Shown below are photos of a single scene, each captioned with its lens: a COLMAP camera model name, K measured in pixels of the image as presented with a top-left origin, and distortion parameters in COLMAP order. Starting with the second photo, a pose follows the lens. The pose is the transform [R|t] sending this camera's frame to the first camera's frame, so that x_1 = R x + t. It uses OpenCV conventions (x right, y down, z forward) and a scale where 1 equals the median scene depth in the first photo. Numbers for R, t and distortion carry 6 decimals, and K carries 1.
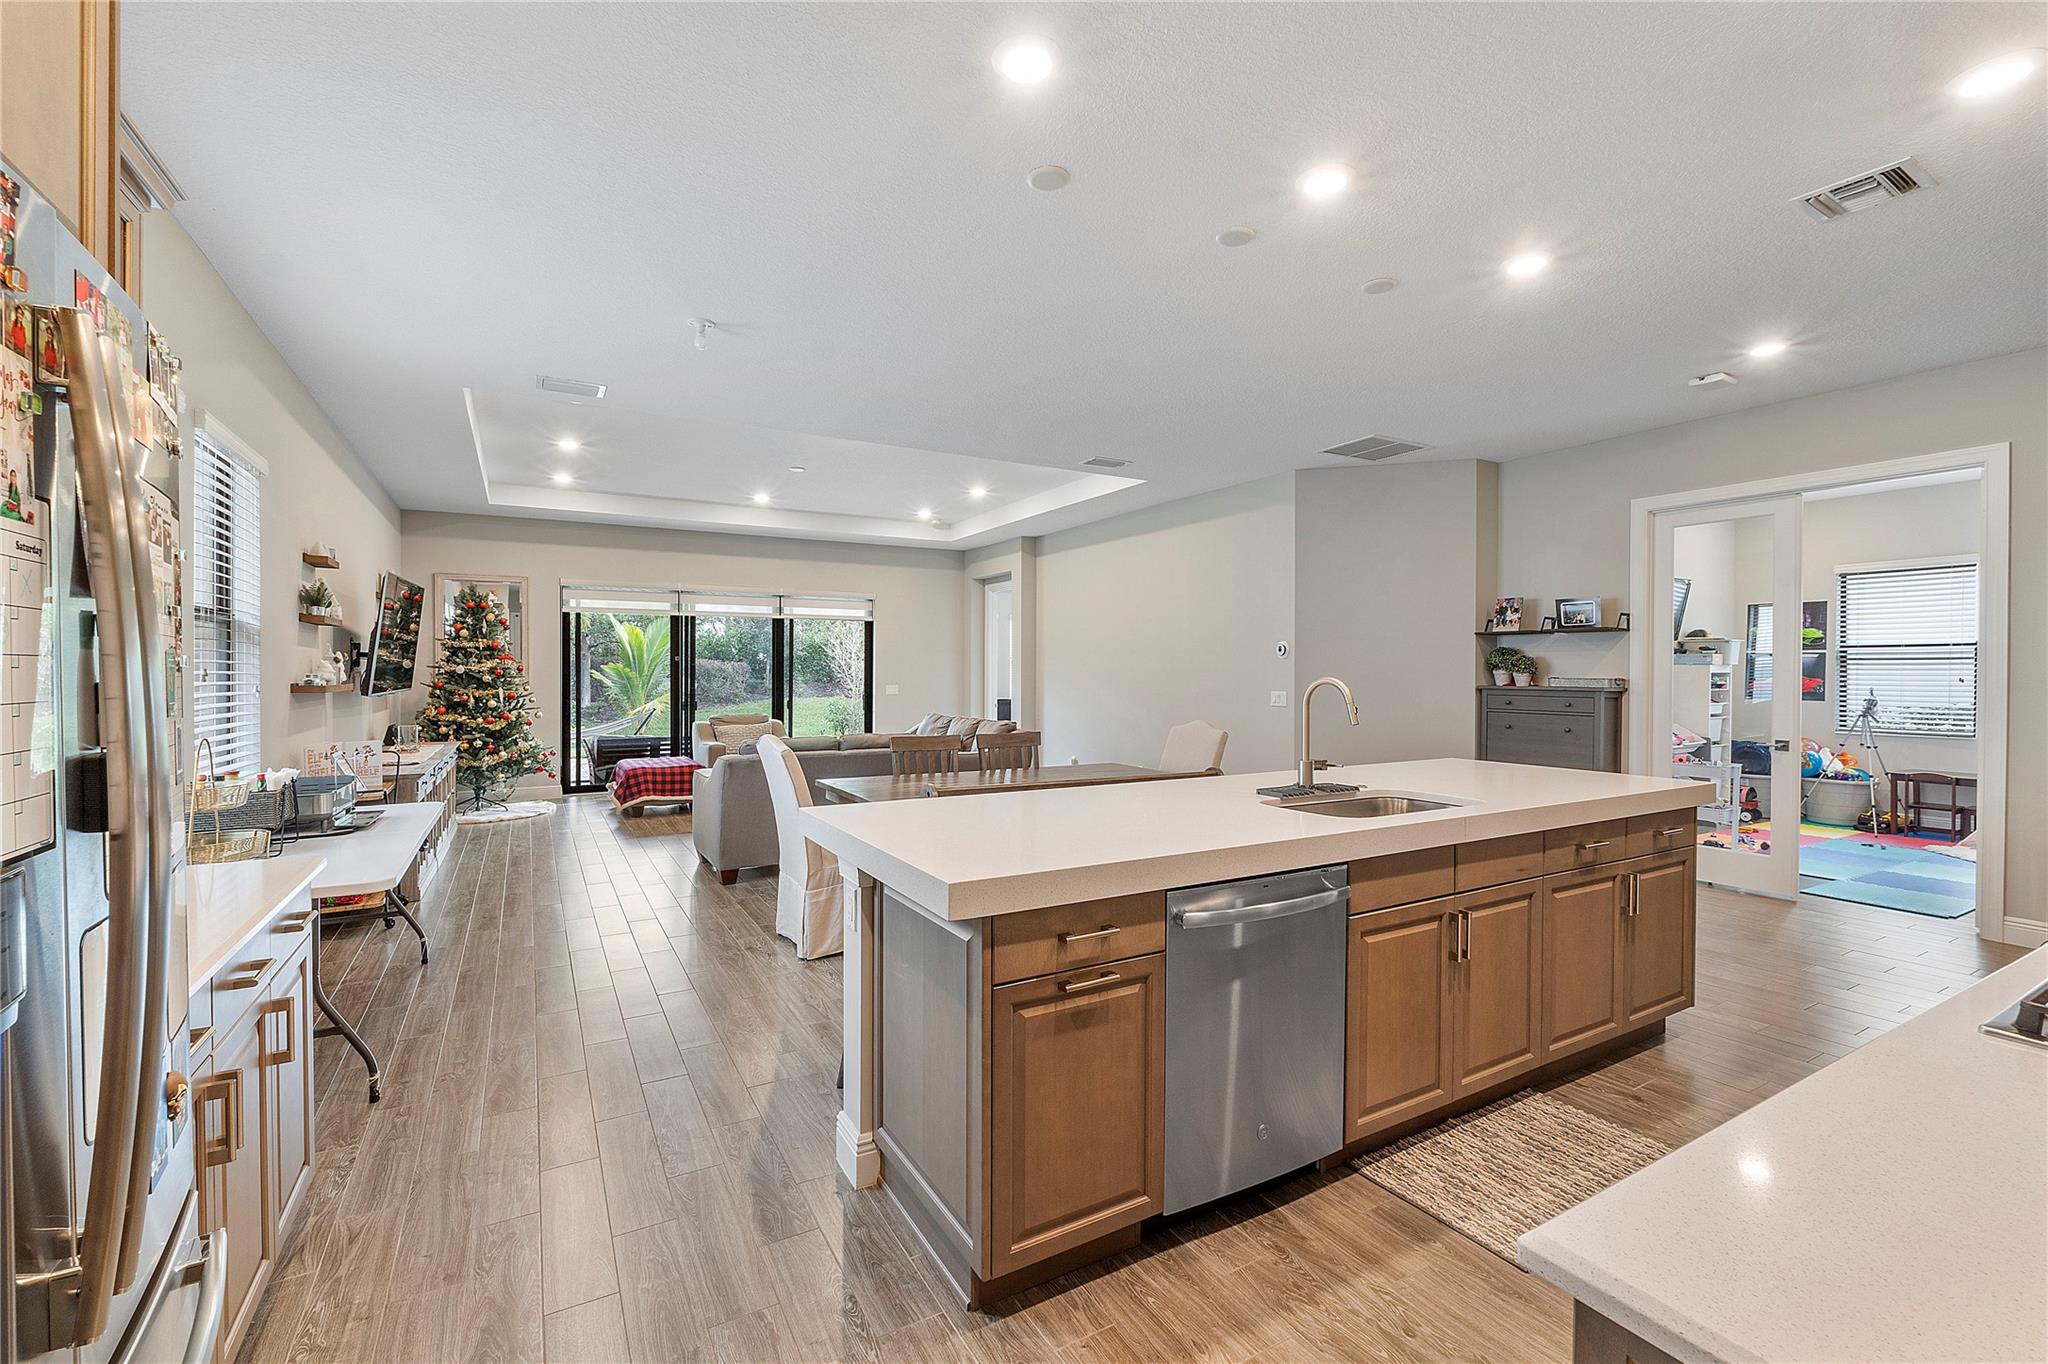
lens RADIAL K [[861.7, 0, 1007.0], [0, 861.7, 676.0], [0, 0, 1]] dist [-0.003685, -0.001660]
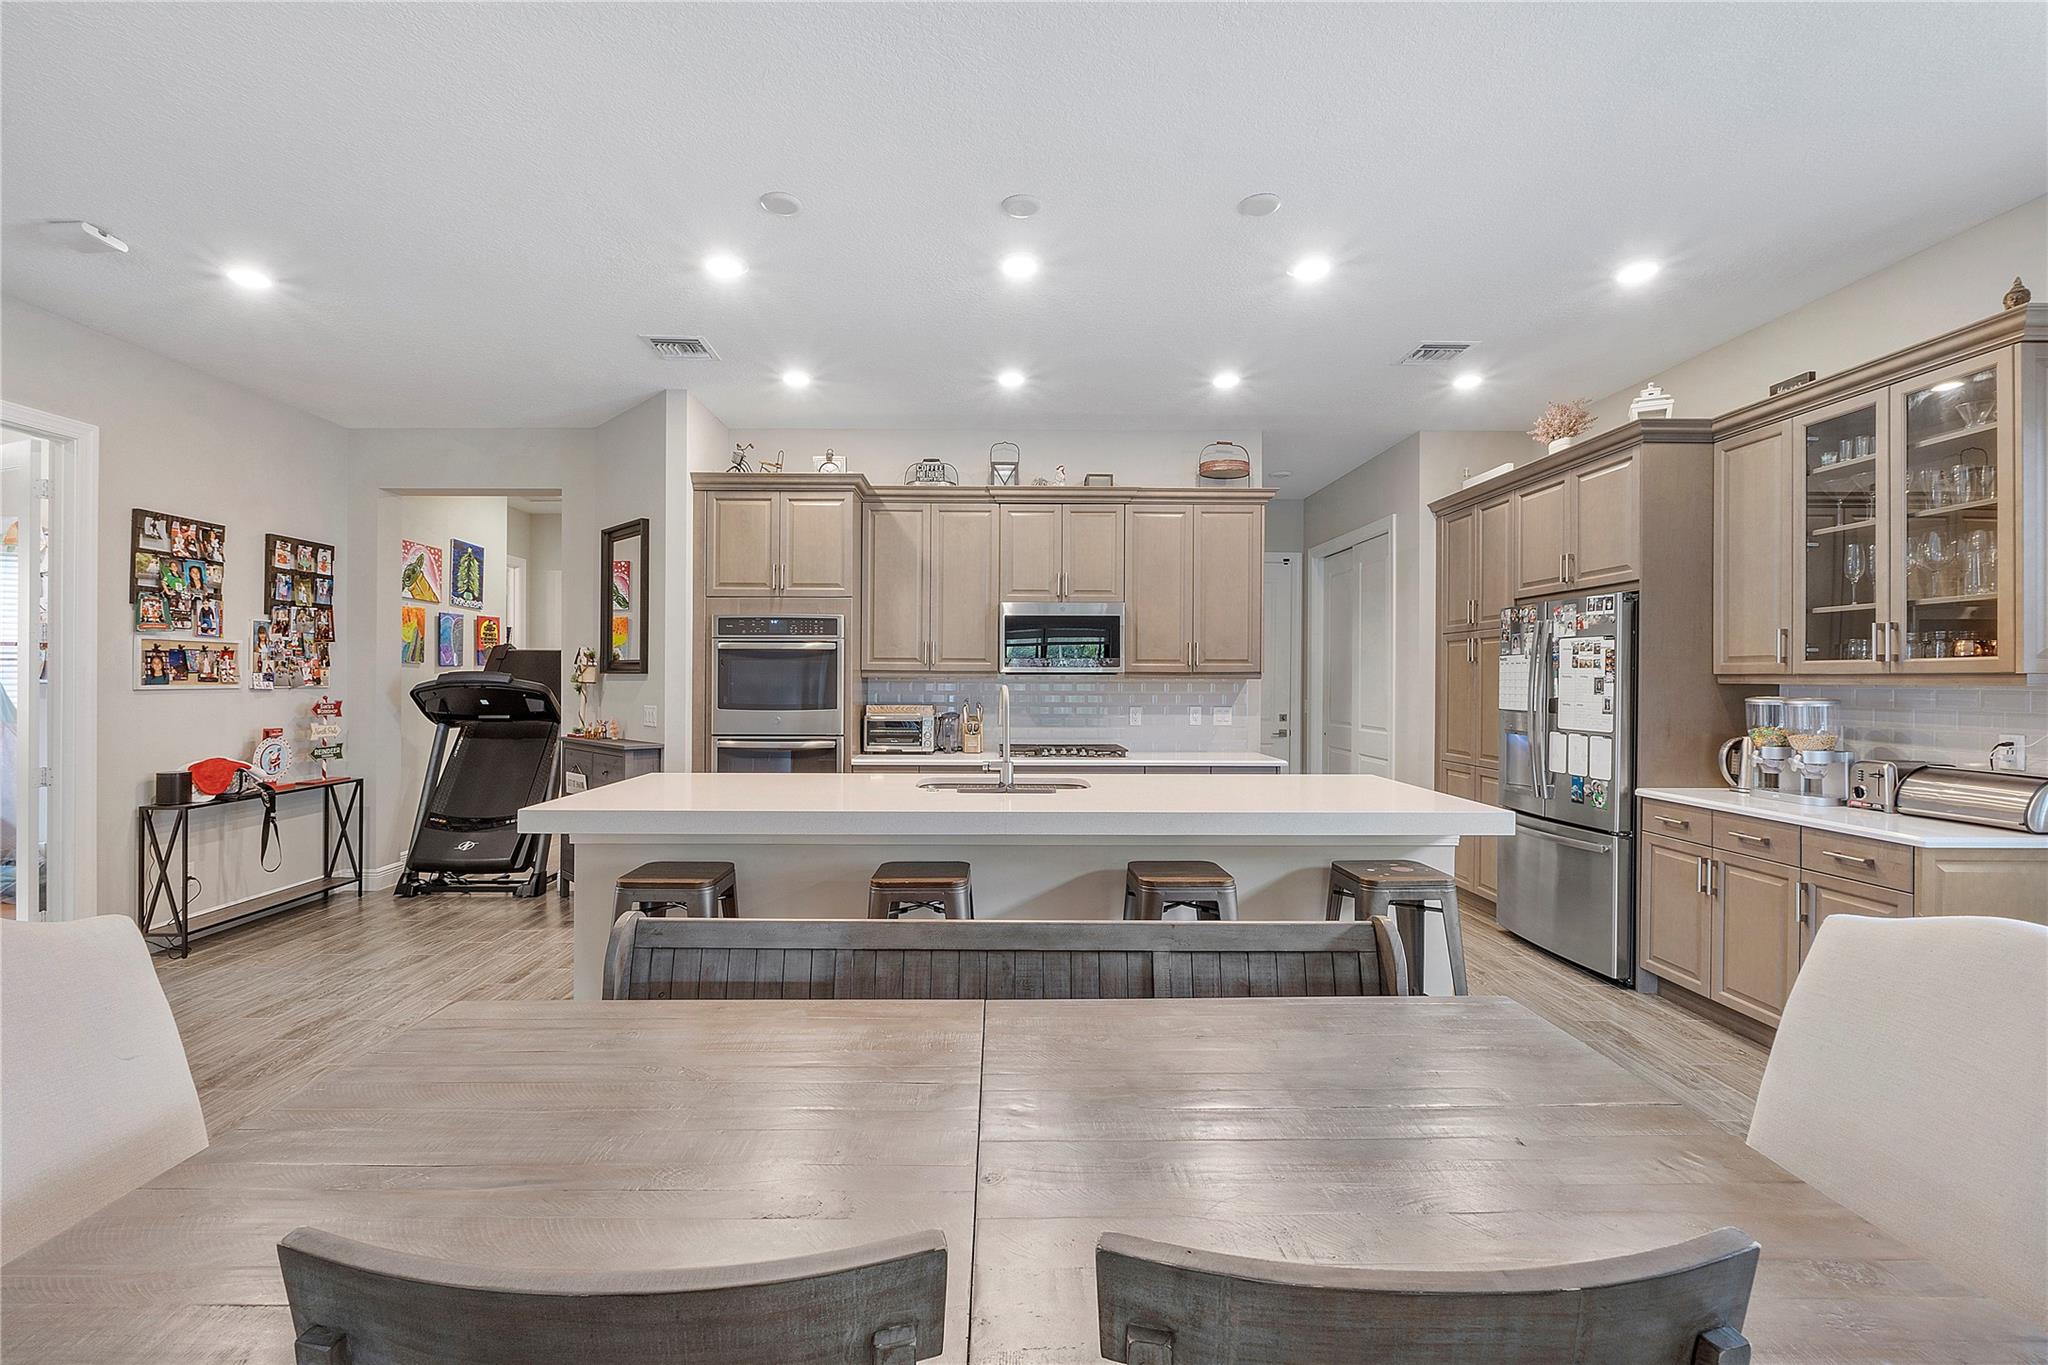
lens RADIAL K [[861.7, 0, 1007.3], [0, 861.7, 680.6], [0, 0, 1]] dist [-0.003685, -0.001660]
pose [[-0.879236, -0.006115, 0.476347, -0.067162], [-0.002821, 0.999967, 0.007629, -0.004840], [-0.476378, 0.005364, -0.879224, 0.756309]]
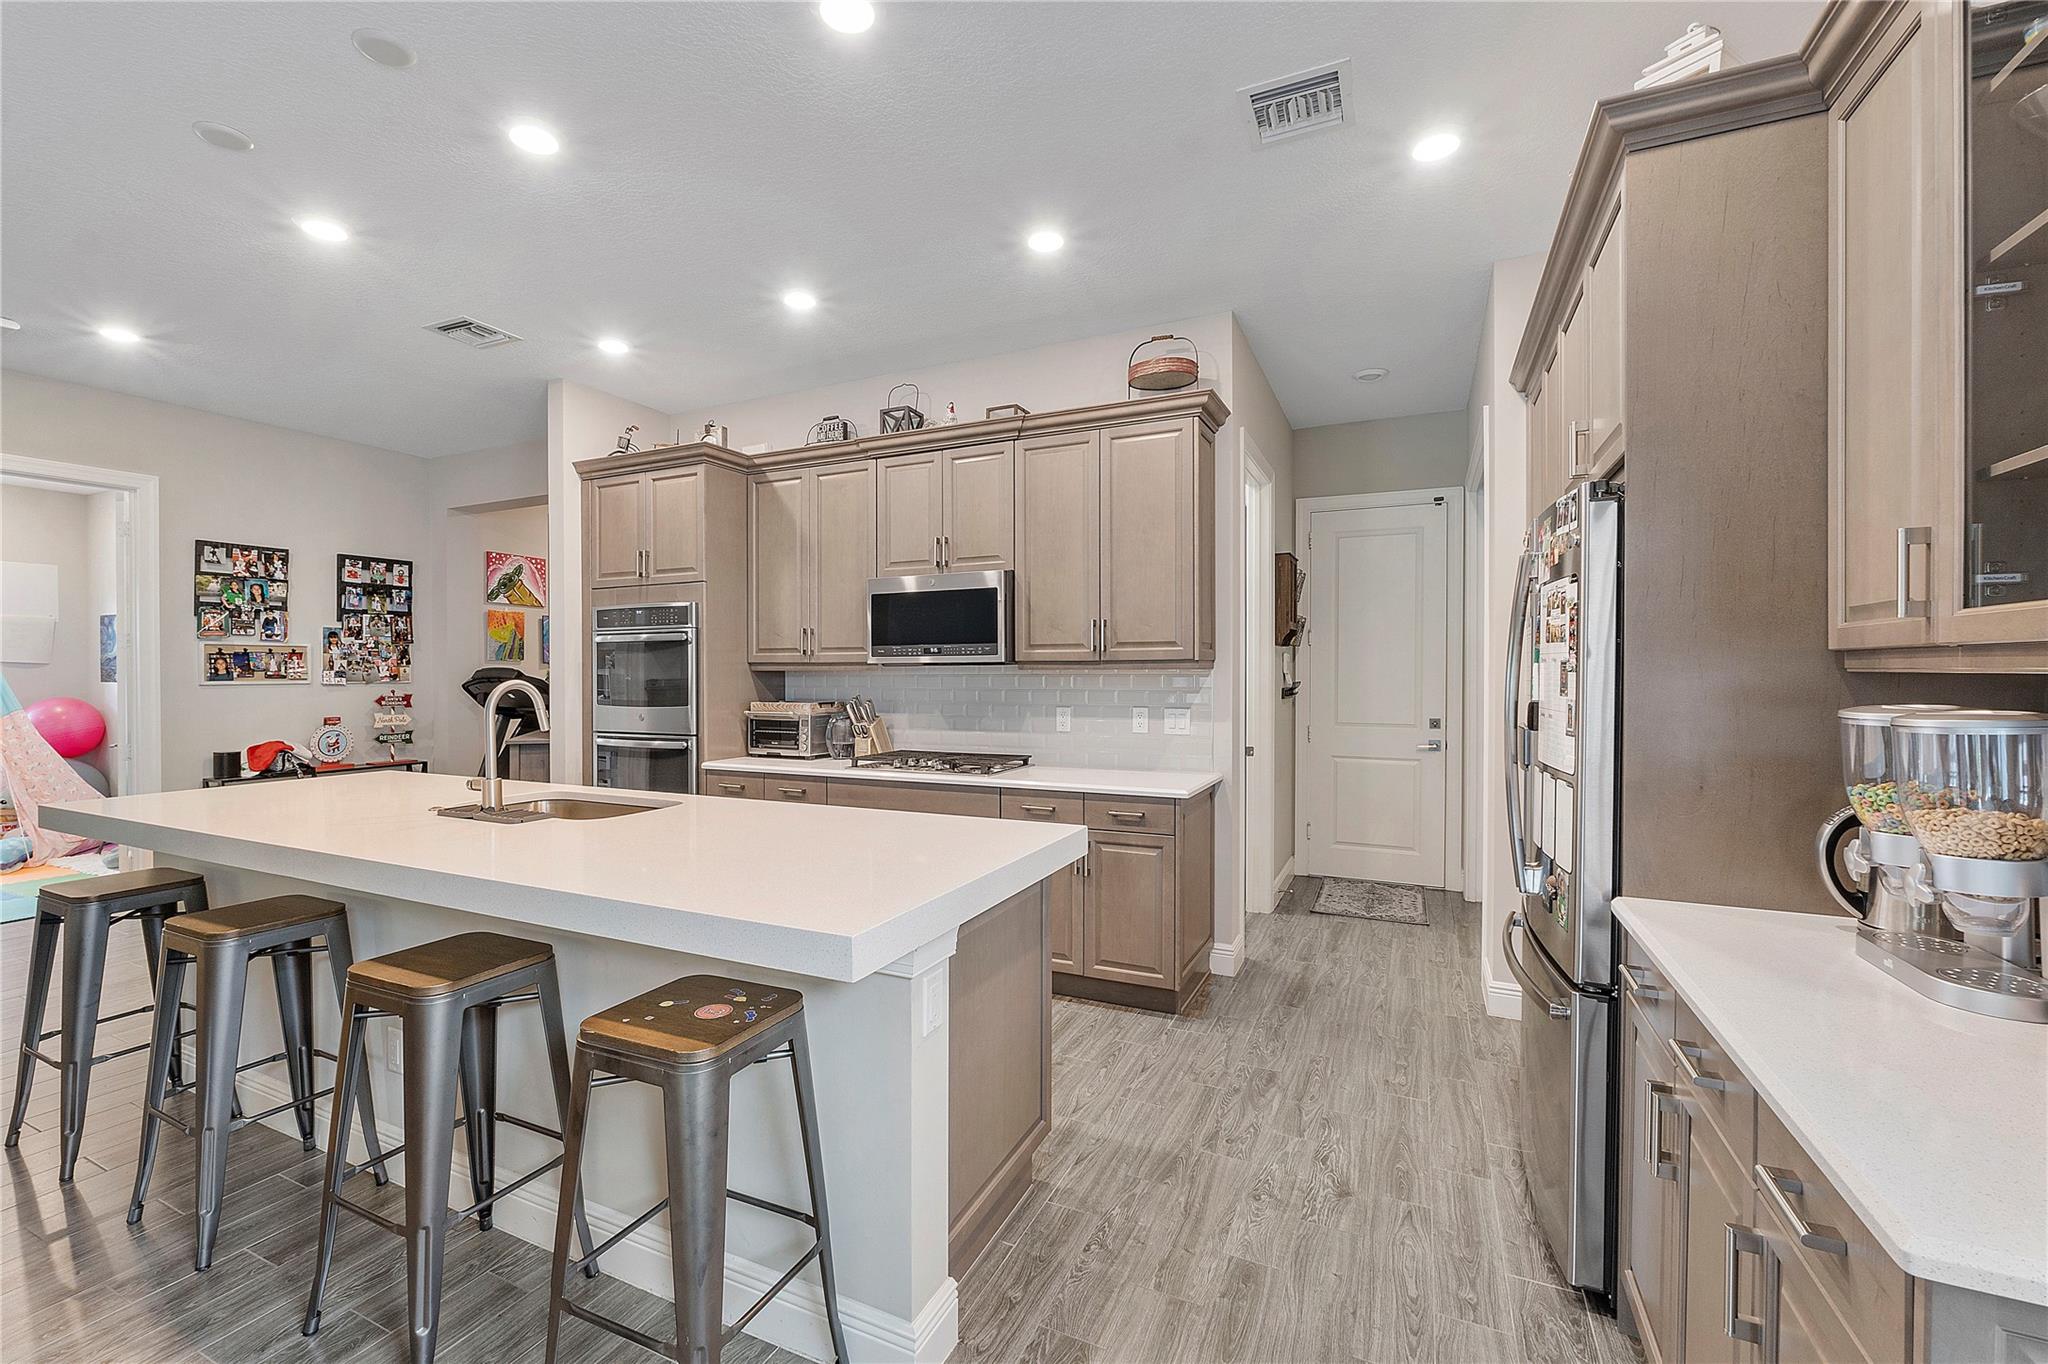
lens RADIAL K [[861.7, 0, 1009.1], [0, 861.7, 682.2], [0, 0, 1]] dist [-0.003685, -0.001660]
pose [[-0.578058, -0.010050, 0.815934, -0.244976], [0.006451, 0.999837, 0.016885, -0.002870], [-0.815970, 0.015024, -0.577899, 0.414137]]
